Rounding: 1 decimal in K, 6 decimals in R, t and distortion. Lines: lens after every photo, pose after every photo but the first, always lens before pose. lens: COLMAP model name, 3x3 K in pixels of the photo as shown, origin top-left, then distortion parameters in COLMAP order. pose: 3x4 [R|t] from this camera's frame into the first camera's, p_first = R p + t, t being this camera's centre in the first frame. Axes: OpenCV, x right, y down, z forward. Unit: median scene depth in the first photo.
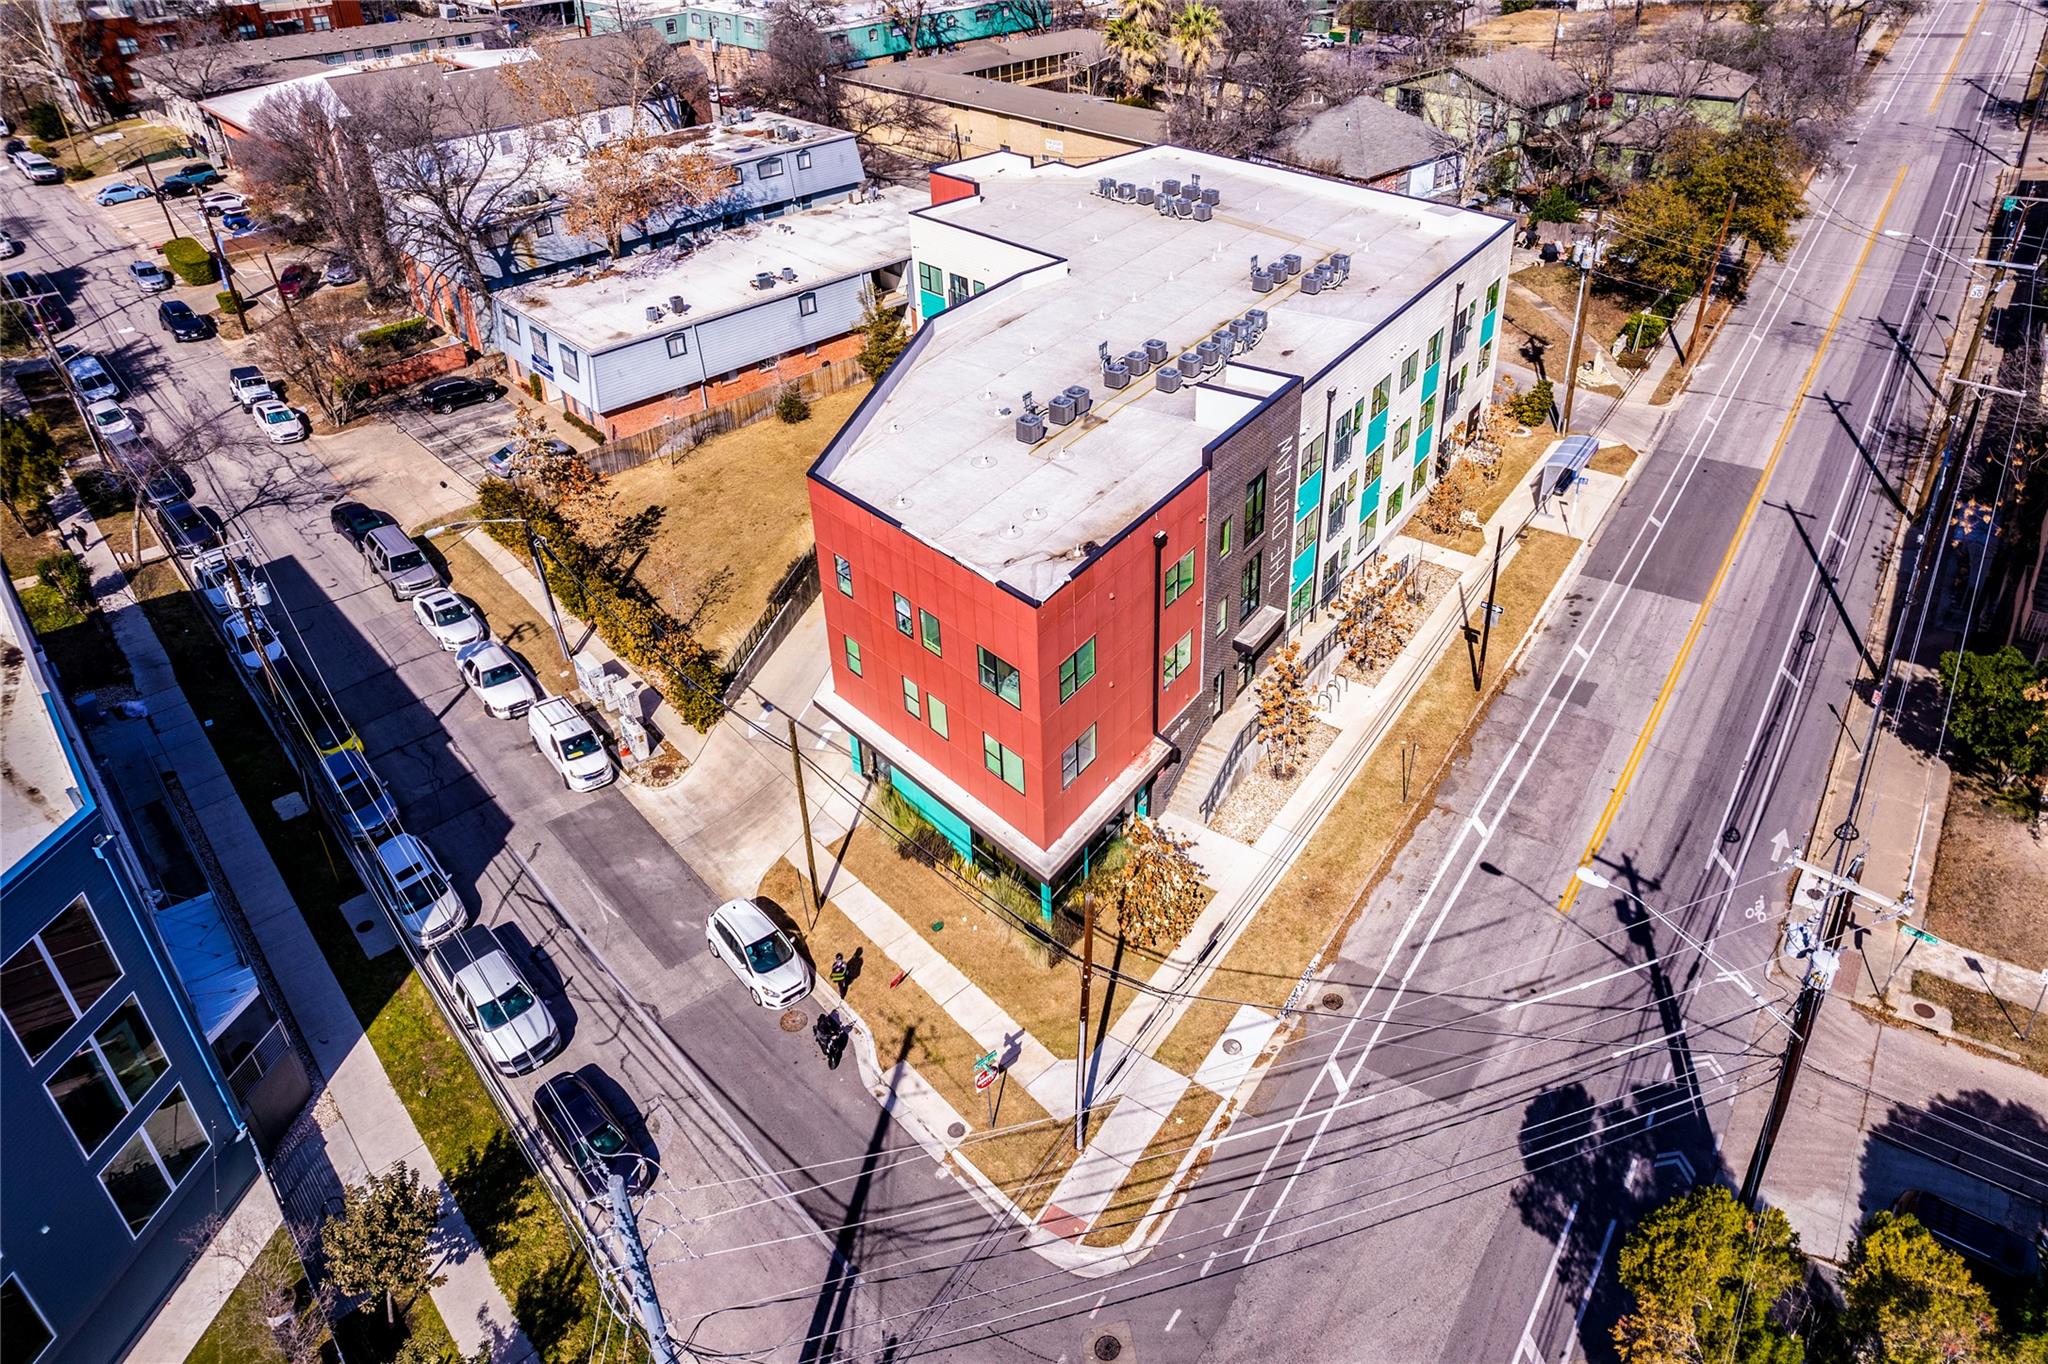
lens RADIAL K [[1351.6, 0, 1024.0], [0, 1351.6, 682.0], [0, 0, 1]] dist [-0.097043, 0.107130]
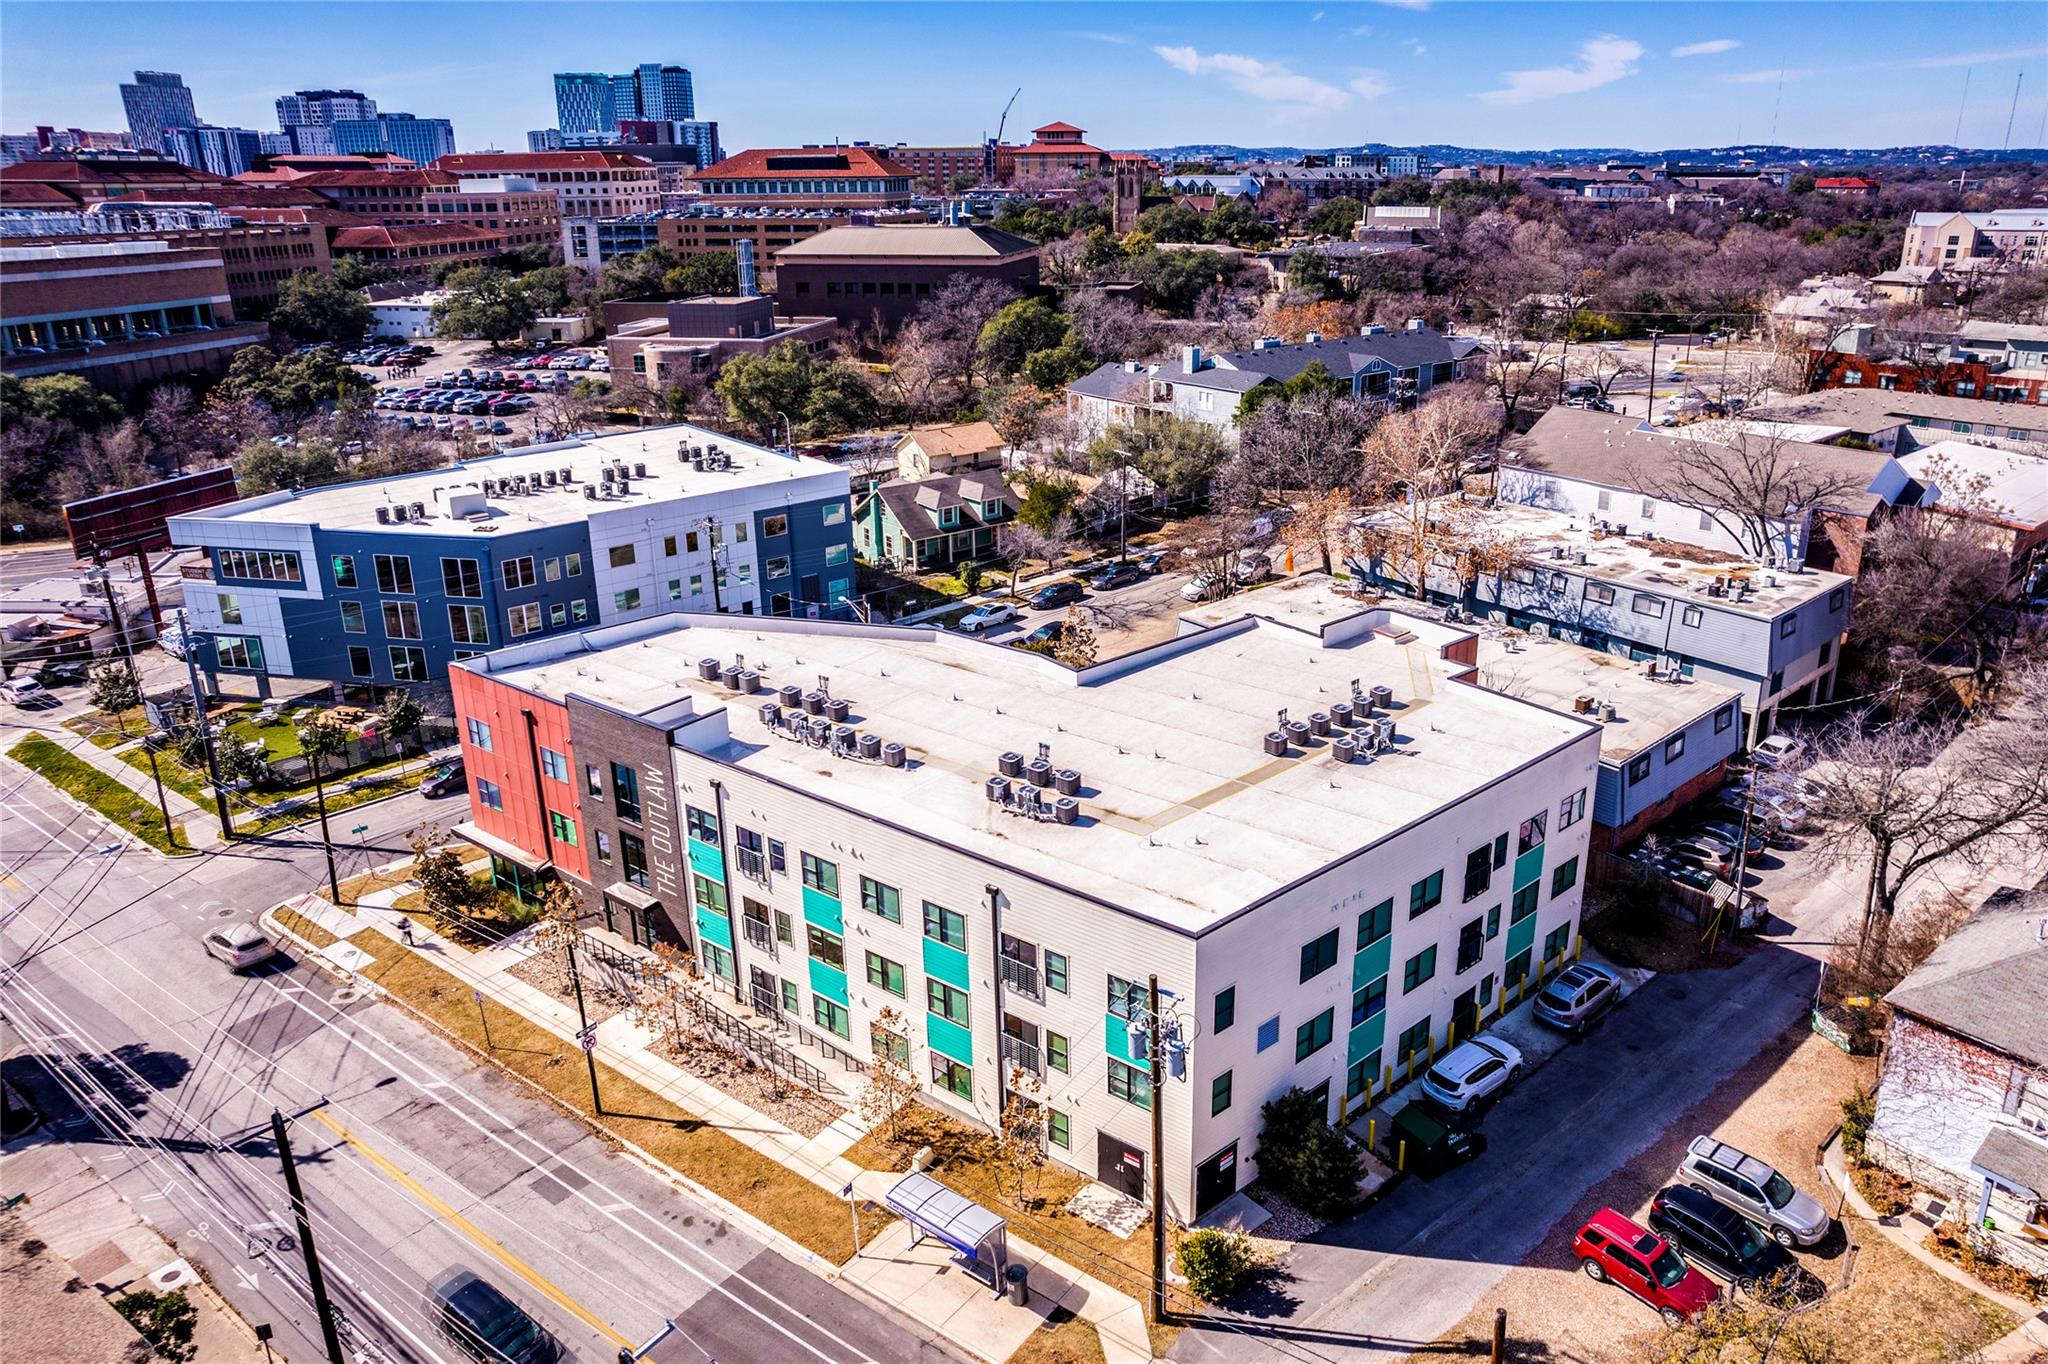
lens RADIAL K [[1351.6, 0, 1024.0], [0, 1351.6, 682.0], [0, 0, 1]] dist [-0.097043, 0.107130]
pose [[-0.063162, 0.391712, -0.917917, 0.780037], [-0.556026, 0.749970, 0.358302, -0.524112], [0.828762, 0.533017, 0.170432, 0.661102]]
